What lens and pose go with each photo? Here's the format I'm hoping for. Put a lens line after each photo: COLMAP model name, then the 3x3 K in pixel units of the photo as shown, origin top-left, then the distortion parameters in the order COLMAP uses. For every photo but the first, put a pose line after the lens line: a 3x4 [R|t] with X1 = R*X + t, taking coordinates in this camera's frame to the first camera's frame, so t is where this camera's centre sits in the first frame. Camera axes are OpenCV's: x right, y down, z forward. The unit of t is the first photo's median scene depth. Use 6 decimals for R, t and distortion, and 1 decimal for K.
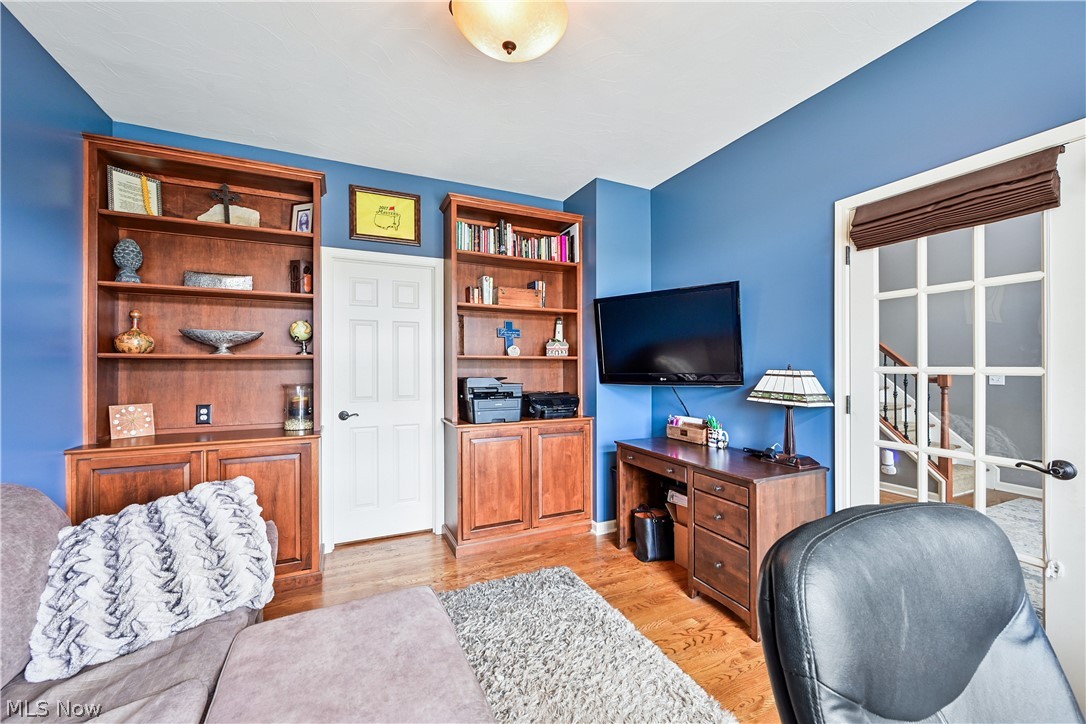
lens RADIAL K [[441.1, 0, 544.6], [0, 441.1, 368.1], [0, 0, 1]] dist [-0.001379, 0.001408]
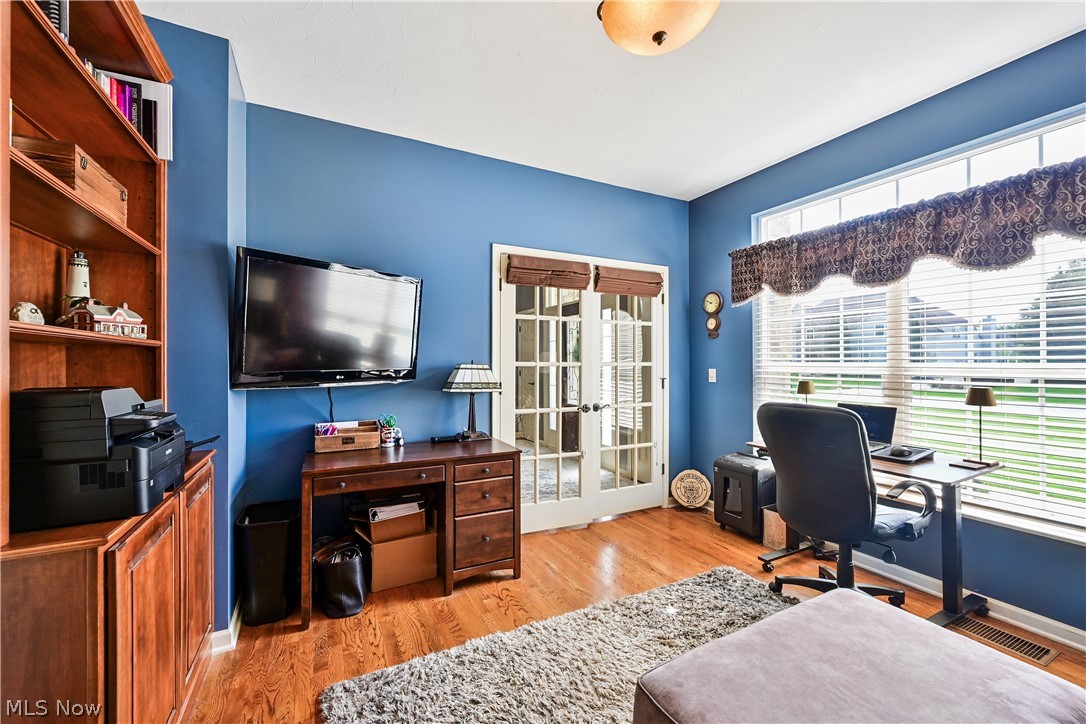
lens RADIAL K [[441.1, 0, 543.6], [0, 441.1, 357.6], [0, 0, 1]] dist [-0.001379, 0.001408]
pose [[-0.058405, 0.015859, 0.998167, -0.634352], [0.006618, 0.999858, -0.015499, 0.005515], [-0.998271, 0.005701, -0.058502, 0.795463]]
